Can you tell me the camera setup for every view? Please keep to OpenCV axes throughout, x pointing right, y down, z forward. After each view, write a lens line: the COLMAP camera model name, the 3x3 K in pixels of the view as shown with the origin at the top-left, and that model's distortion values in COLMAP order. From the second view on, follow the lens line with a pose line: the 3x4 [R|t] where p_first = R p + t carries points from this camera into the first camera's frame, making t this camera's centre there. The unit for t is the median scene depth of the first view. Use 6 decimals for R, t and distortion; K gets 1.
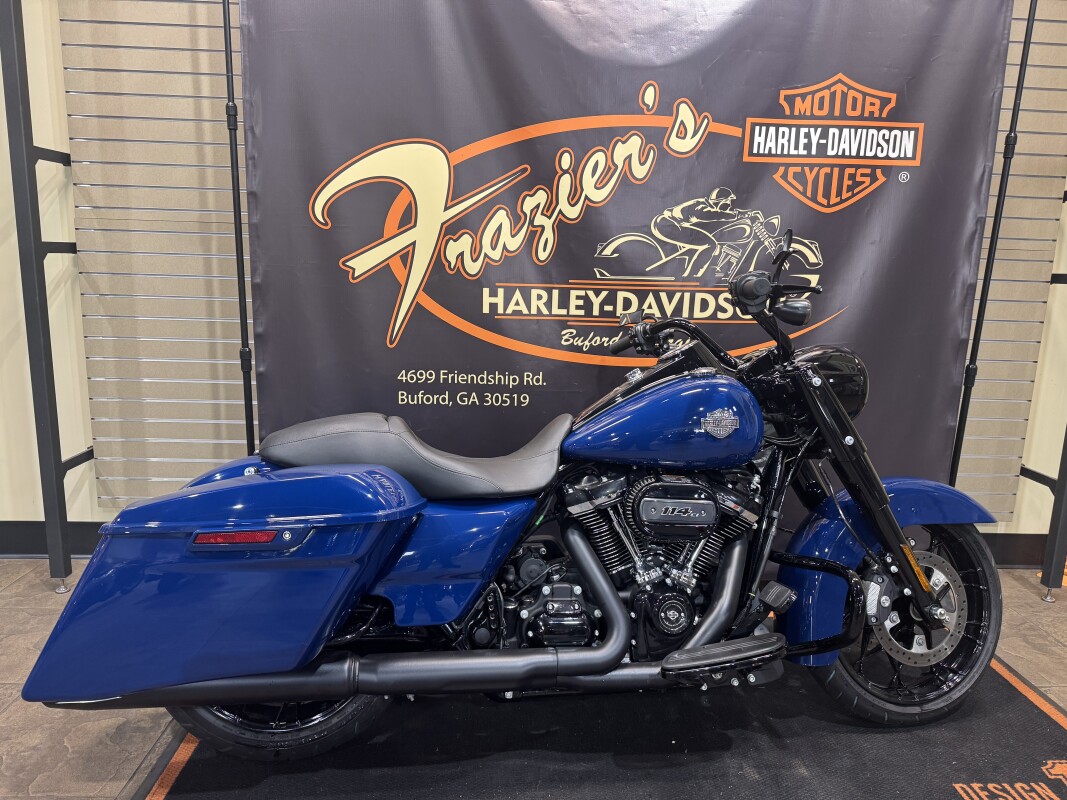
lens RADIAL K [[739.5, 0, 532.7], [0, 739.5, 394.0], [0, 0, 1]] dist [0.122380, -0.180208]
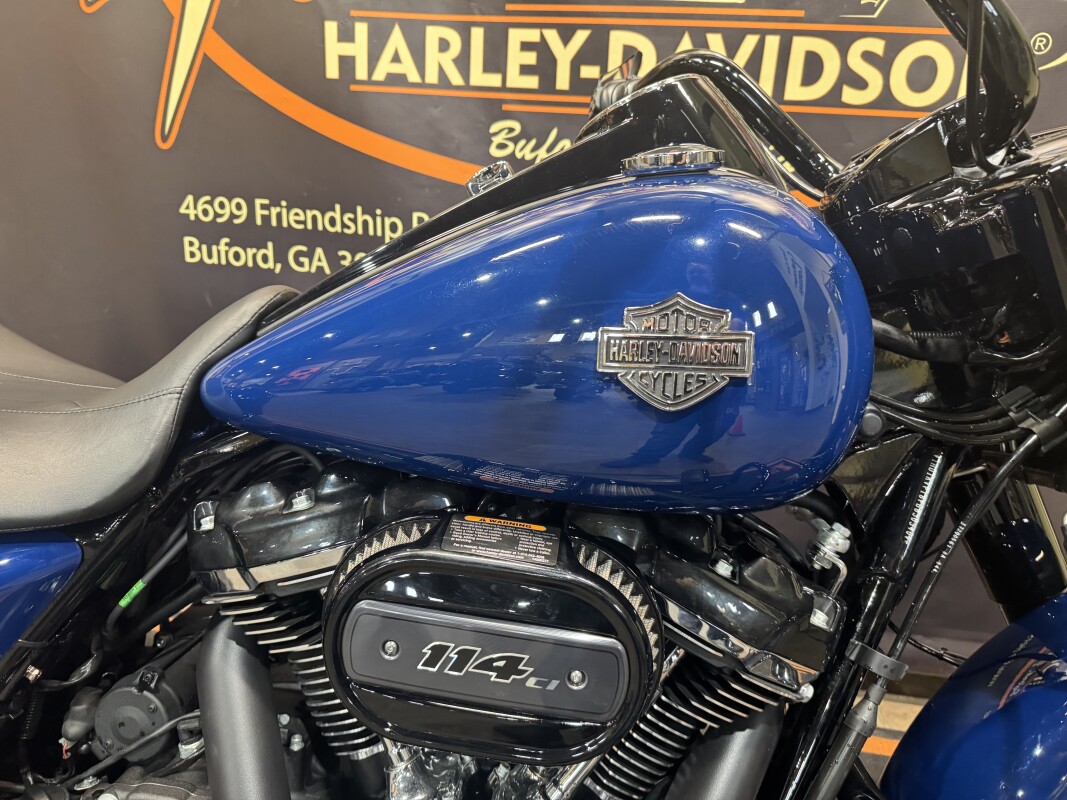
lens RADIAL K [[760.5, 0, 530.7], [0, 760.5, 406.0], [0, 0, 1]] dist [0.040812, -0.097457]
pose [[0.974849, 0.098037, -0.200147, 0.183552], [-0.067688, 0.985872, 0.153217, 0.015331], [0.212340, -0.135816, 0.967712, 0.529746]]
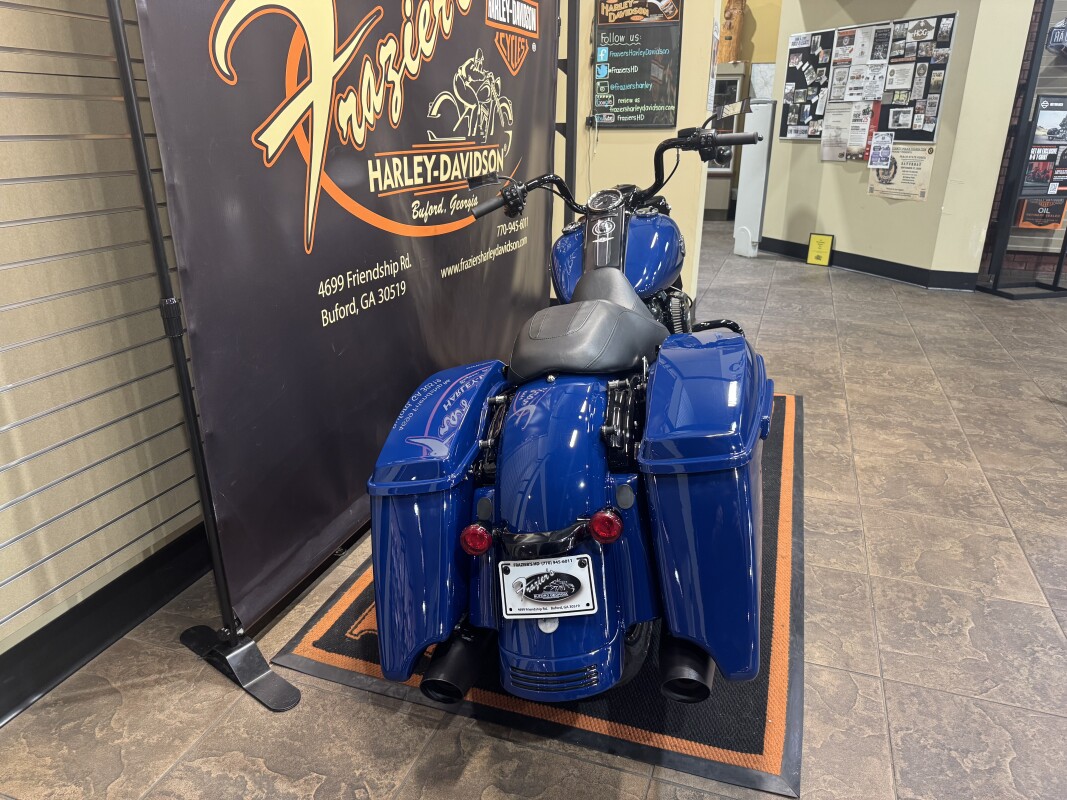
lens RADIAL K [[760.5, 0, 530.7], [0, 760.5, 406.0], [0, 0, 1]] dist [0.040812, -0.097457]
pose [[0.369438, -0.348856, 0.861287, -0.830955], [0.180760, 0.936131, 0.301637, -0.112221], [-0.911505, 0.044250, 0.408902, 0.506960]]
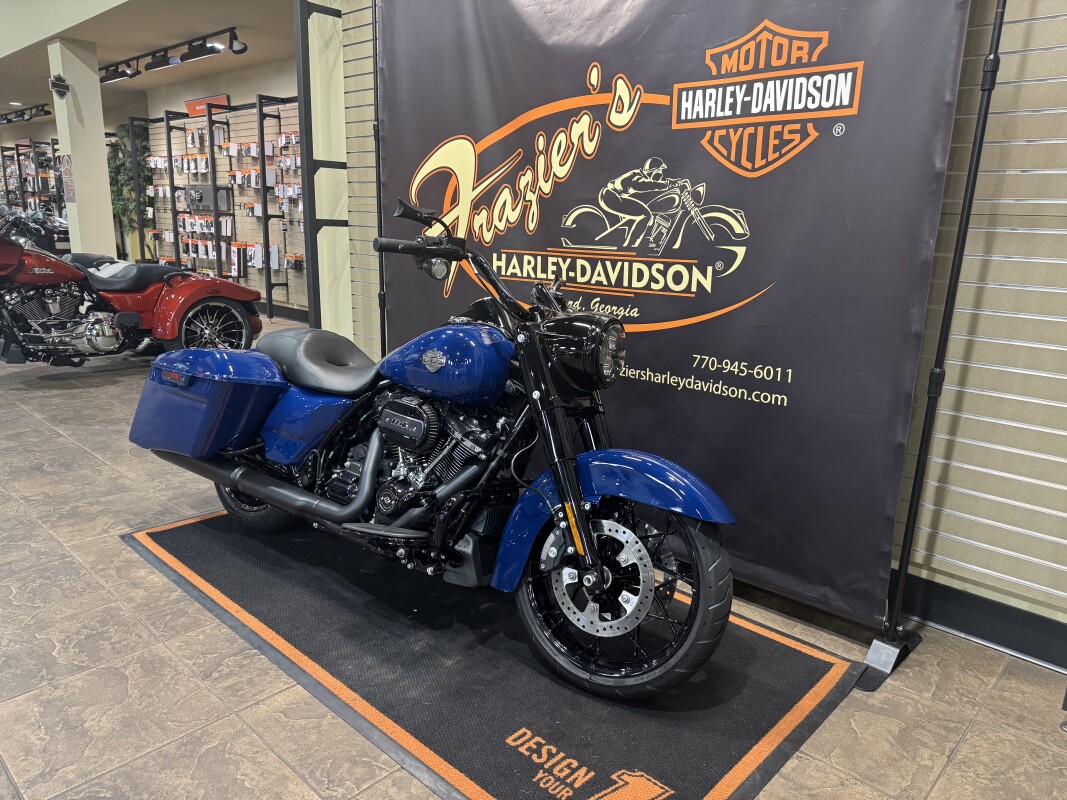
lens RADIAL K [[748.2, 0, 533.5], [0, 748.2, 400.0], [0, 0, 1]] dist [0.126095, -0.188742]
pose [[0.695035, 0.156329, -0.701774, 0.899943], [-0.140697, 0.986777, 0.080471, -0.012824], [0.705075, 0.042808, 0.707840, 0.177210]]
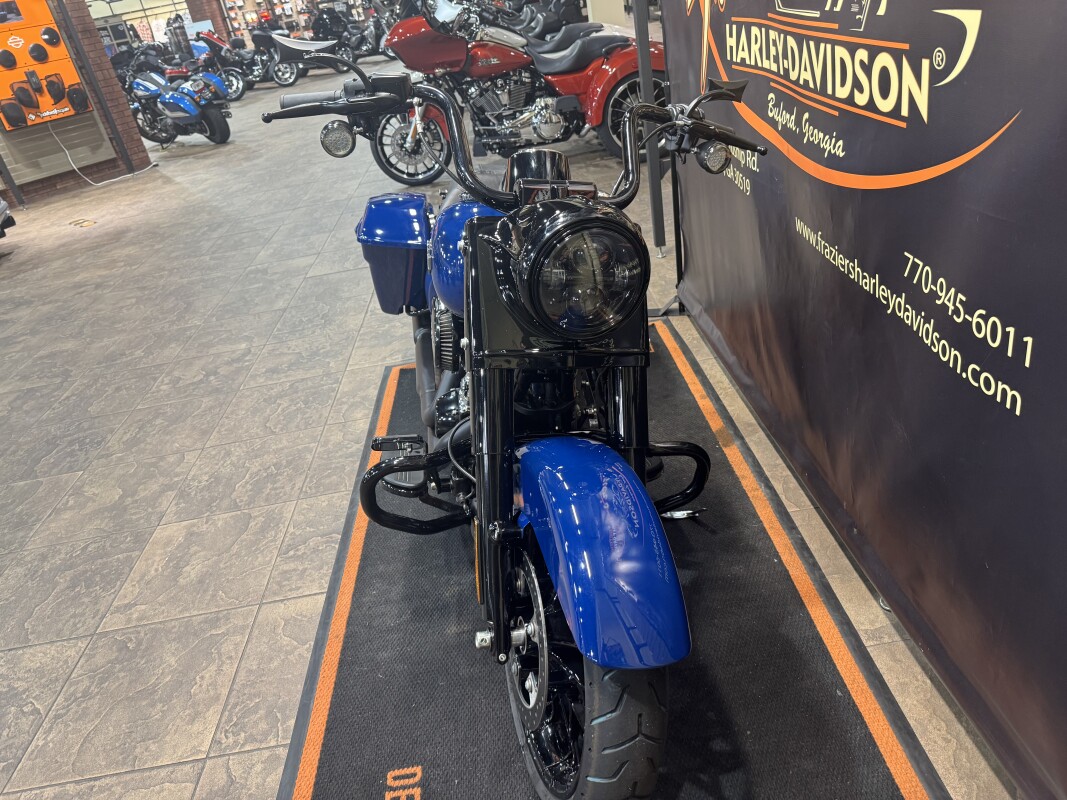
lens RADIAL K [[760.5, 0, 530.7], [0, 760.5, 406.0], [0, 0, 1]] dist [0.040812, -0.097457]
pose [[0.006211, 0.468467, -0.883459, 0.807893], [-0.018373, 0.883380, 0.468297, -0.161058], [0.999812, 0.013323, 0.014094, 0.802503]]
